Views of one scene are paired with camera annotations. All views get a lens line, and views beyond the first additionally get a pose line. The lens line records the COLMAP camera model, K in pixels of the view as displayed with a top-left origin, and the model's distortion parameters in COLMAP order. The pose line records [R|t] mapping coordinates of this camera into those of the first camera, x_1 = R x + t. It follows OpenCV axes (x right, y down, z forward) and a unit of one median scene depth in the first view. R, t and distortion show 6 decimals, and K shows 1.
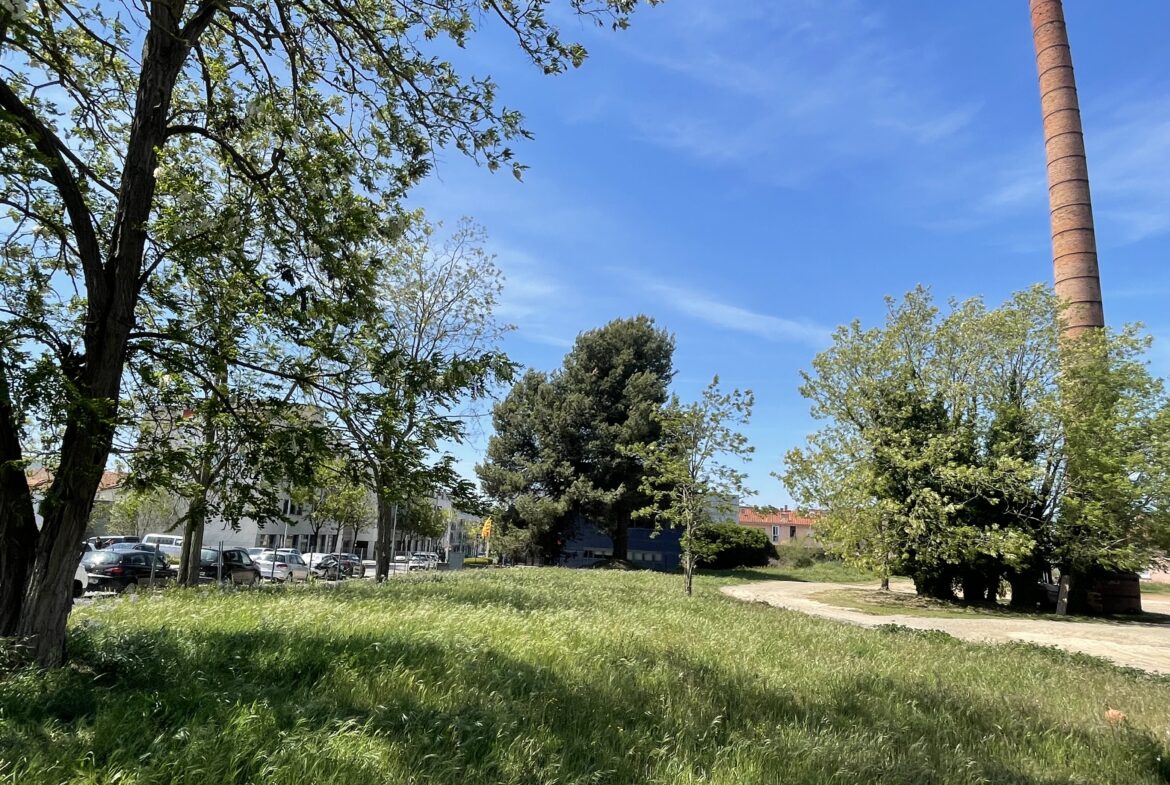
lens RADIAL K [[718.6, 0, 577.4], [0, 718.6, 398.1], [0, 0, 1]] dist [0.014498, -0.005925]
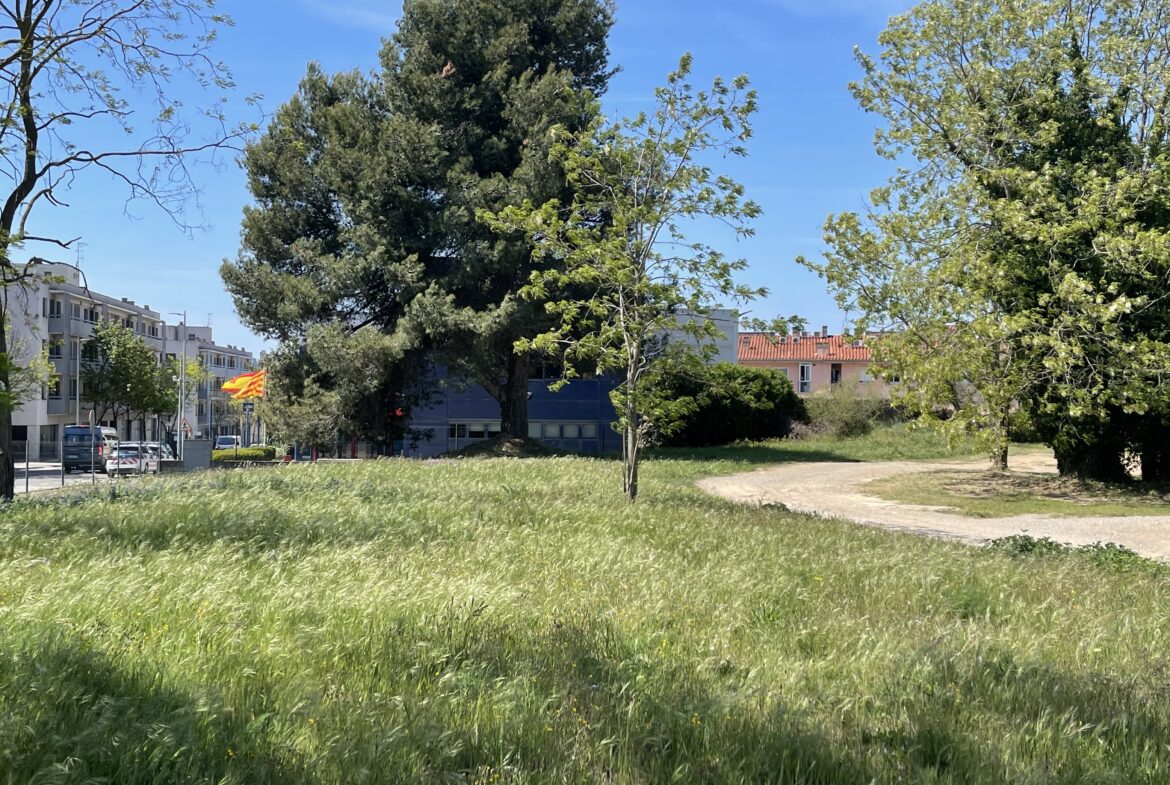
lens RADIAL K [[1350.0, 0, 590.9], [0, 1350.0, 393.6], [0, 0, 1]] dist [0.055173, 0.000000]
pose [[0.993508, -0.043045, 0.105302, 0.014839], [0.022635, 0.981940, 0.187835, 0.010437], [-0.111485, -0.184232, 0.976540, 0.044045]]
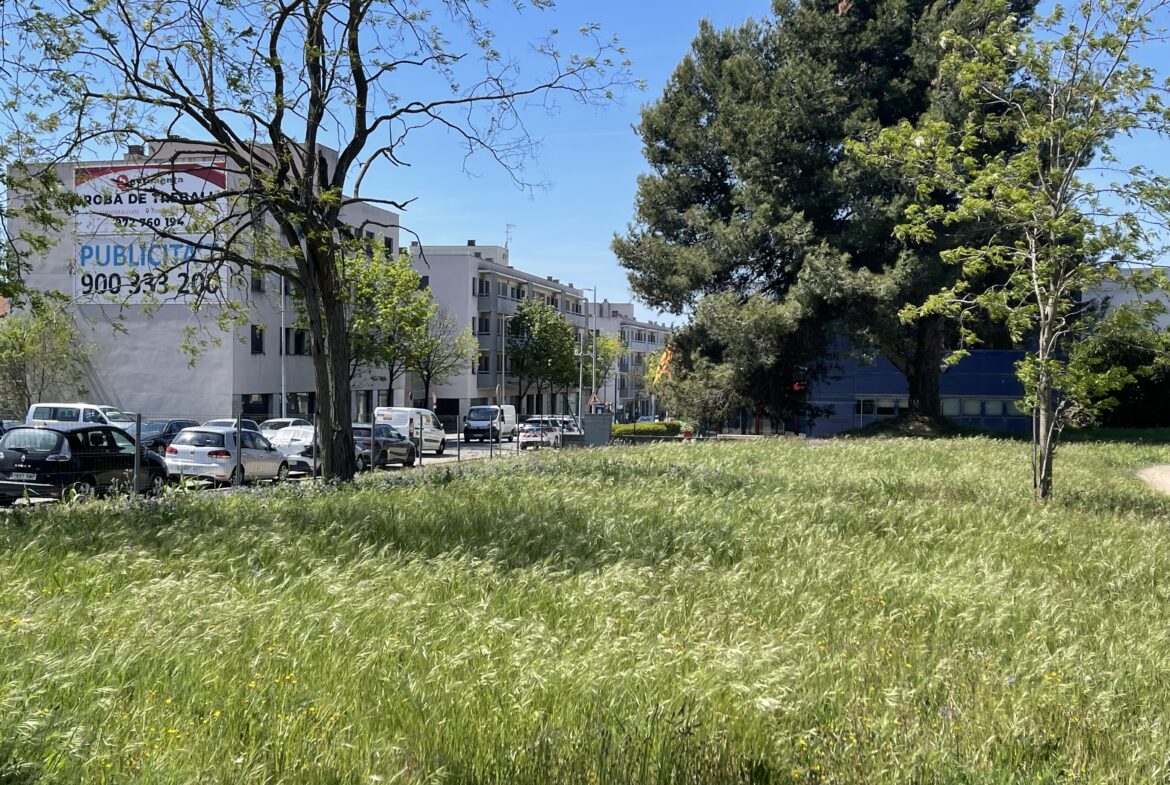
lens RADIAL K [[1350.0, 0, 591.1], [0, 1350.0, 390.7], [0, 0, 1]] dist [0.055173, 0.000000]
pose [[0.977897, -0.042592, -0.204705, 0.034261], [0.081942, 0.978784, 0.187794, 0.027356], [0.192364, -0.200417, 0.960640, 0.123686]]
